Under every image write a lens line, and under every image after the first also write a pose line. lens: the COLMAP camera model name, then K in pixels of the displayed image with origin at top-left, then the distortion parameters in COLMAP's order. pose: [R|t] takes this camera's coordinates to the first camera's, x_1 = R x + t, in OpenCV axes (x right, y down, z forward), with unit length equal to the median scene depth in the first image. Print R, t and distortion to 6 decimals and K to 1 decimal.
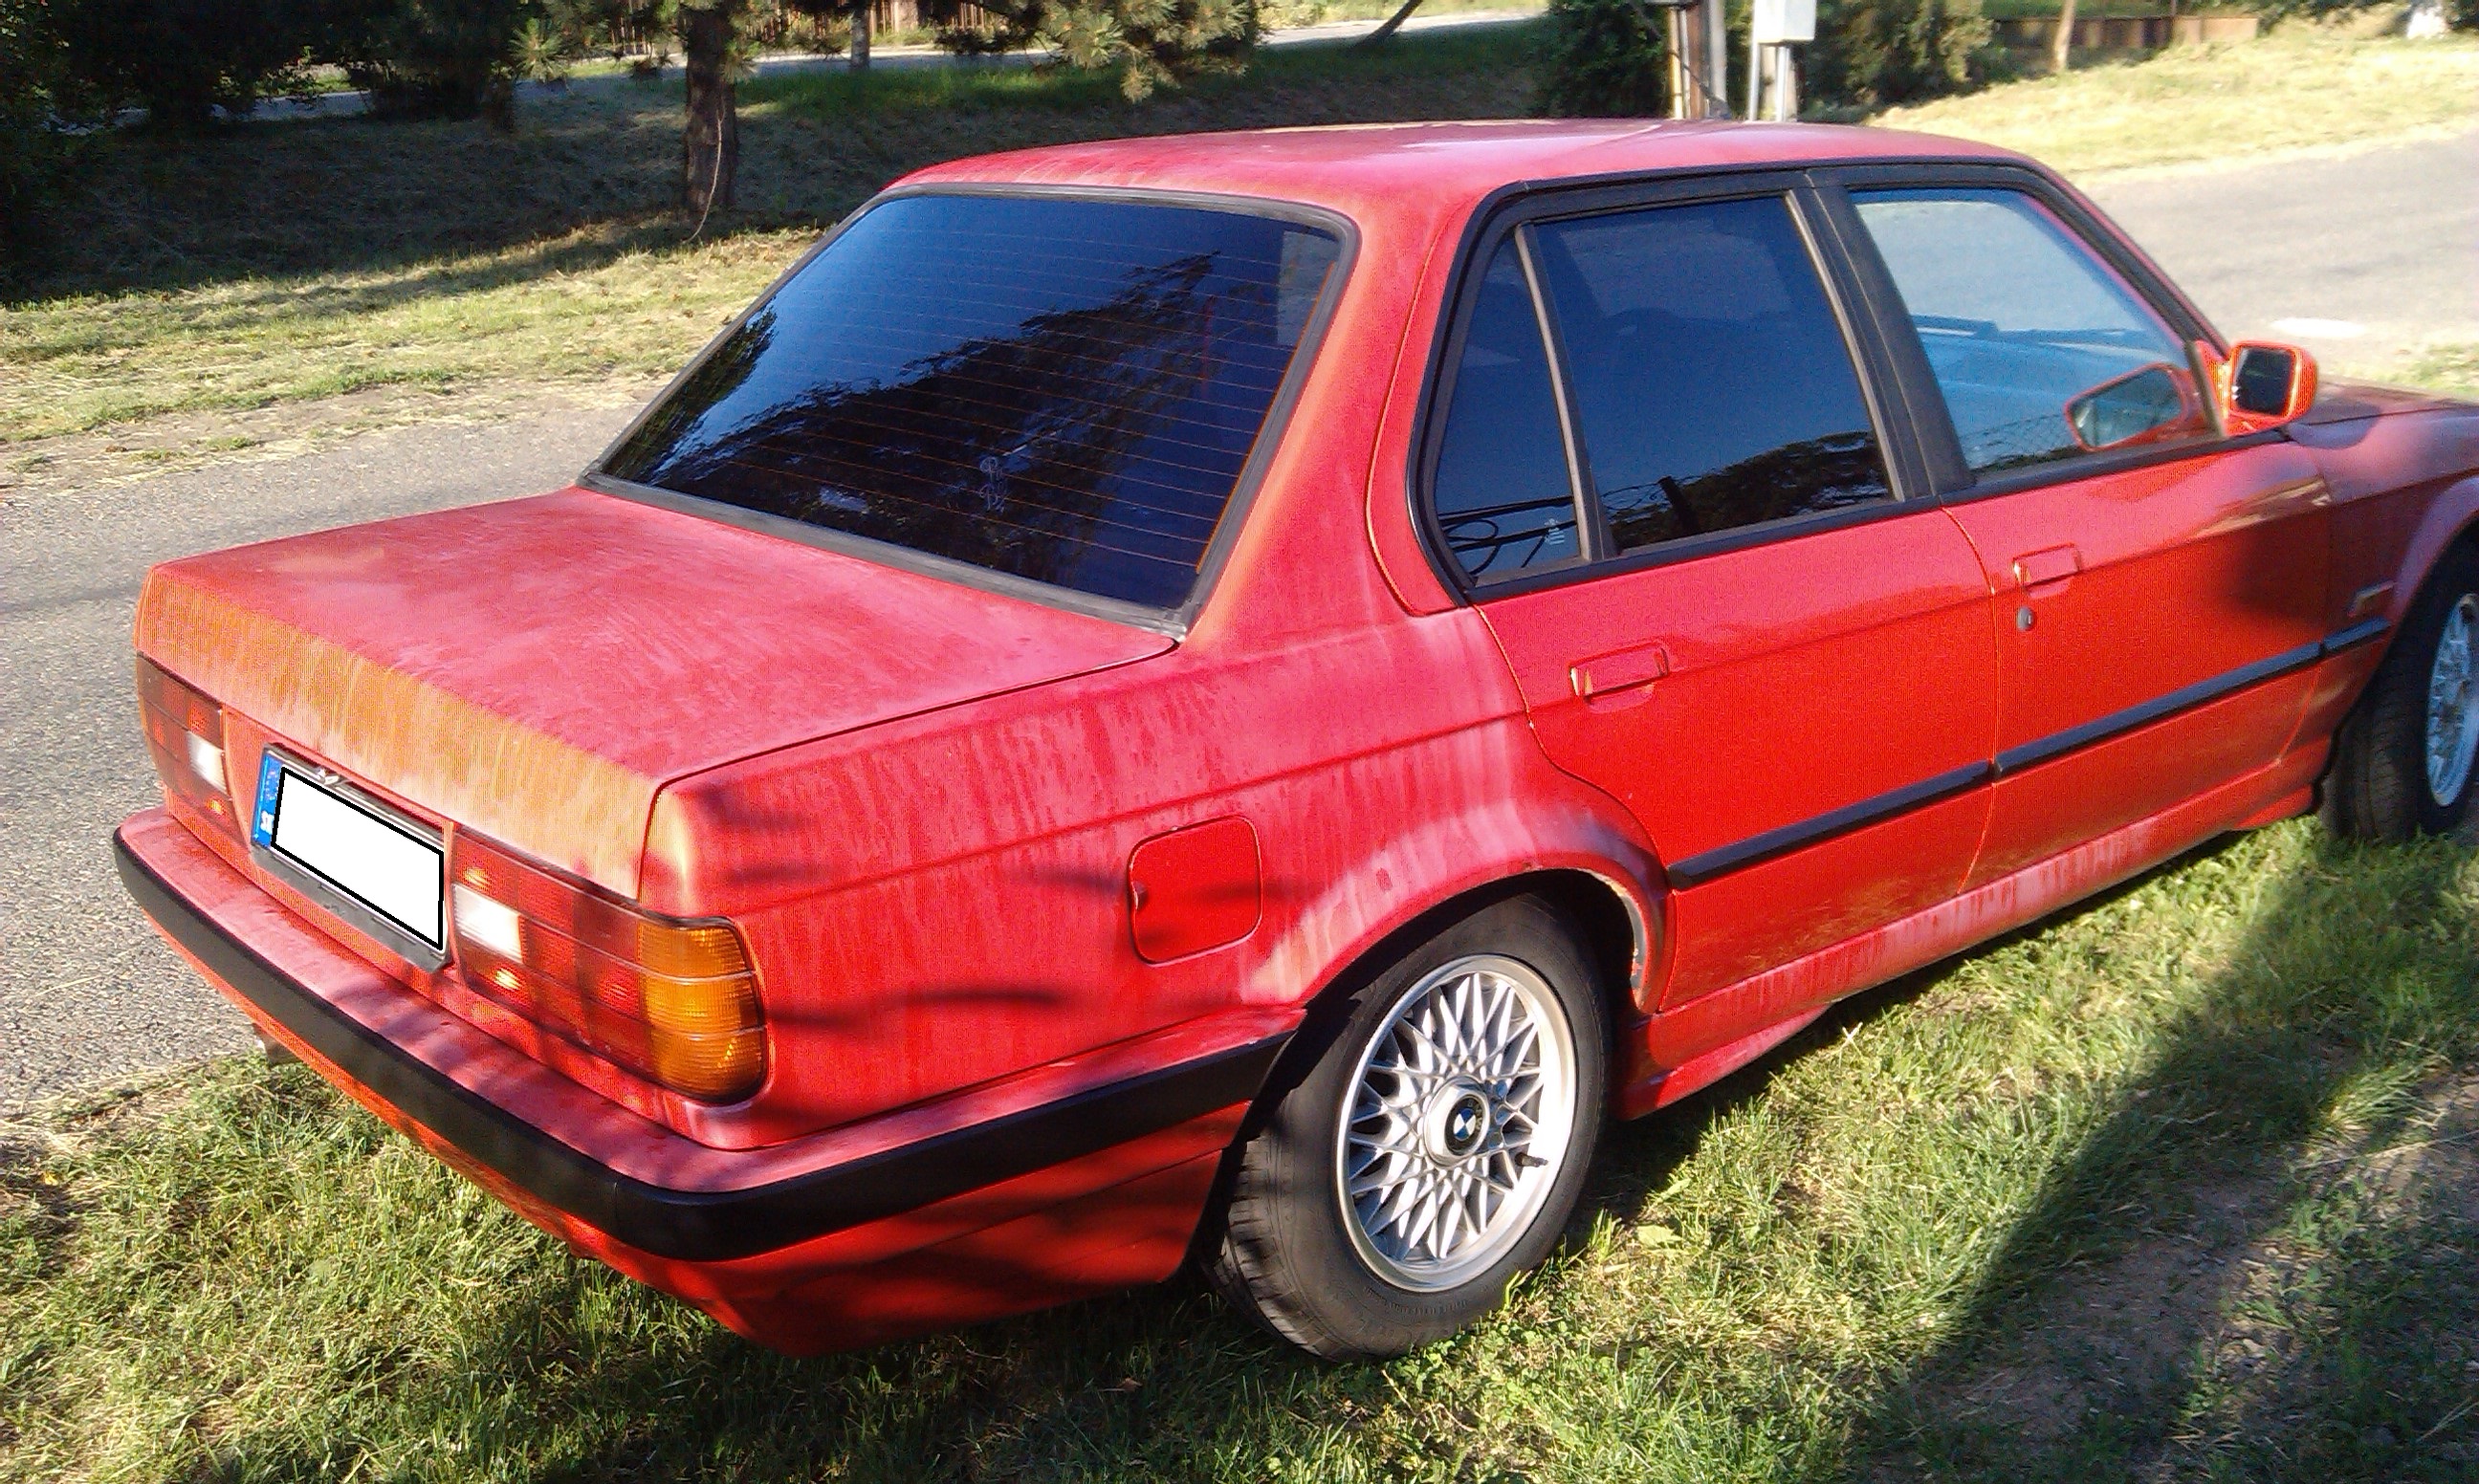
lens RADIAL K [[2331.4, 0, 1195.3], [0, 2331.4, 627.3], [0, 0, 1]] dist [0.120023, -0.310588]
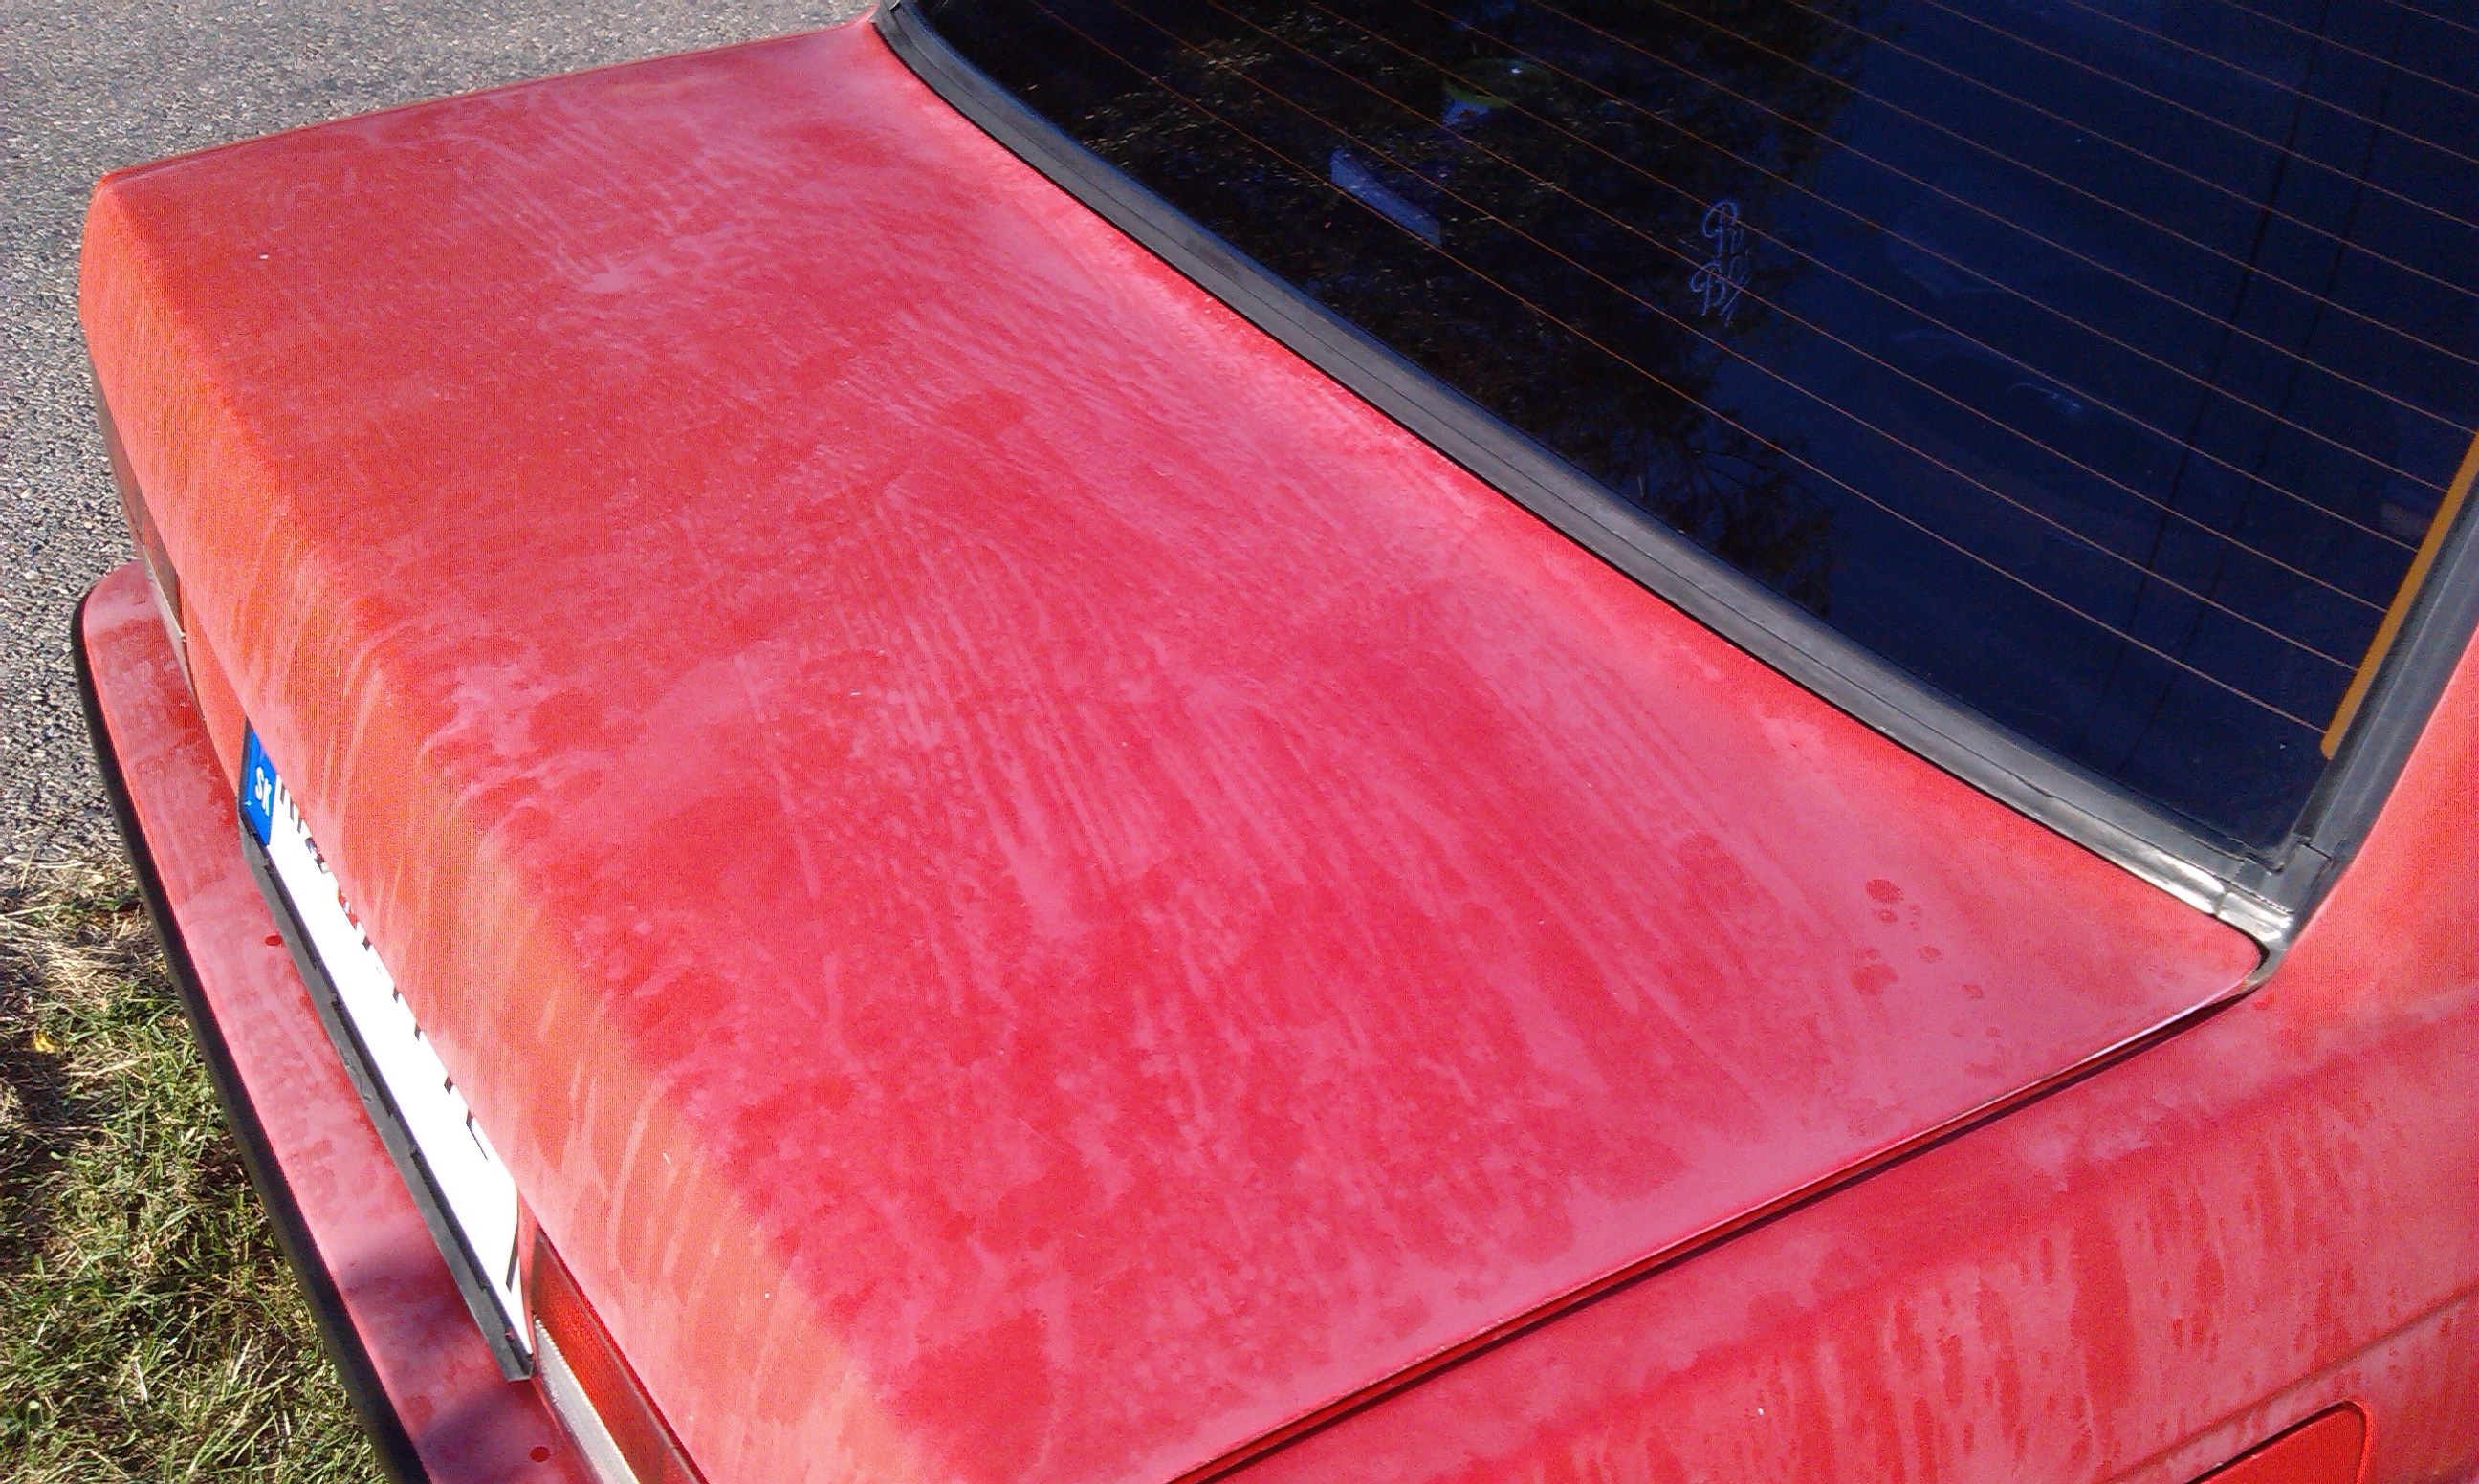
lens RADIAL K [[2331.4, 0, 1195.3], [0, 2331.4, 627.3], [0, 0, 1]] dist [0.120023, -0.310588]
pose [[0.986006, 0.135483, -0.097137, -0.164031], [-0.095770, 0.937283, 0.335156, -0.170908], [0.136453, -0.321163, 0.937142, 0.629291]]
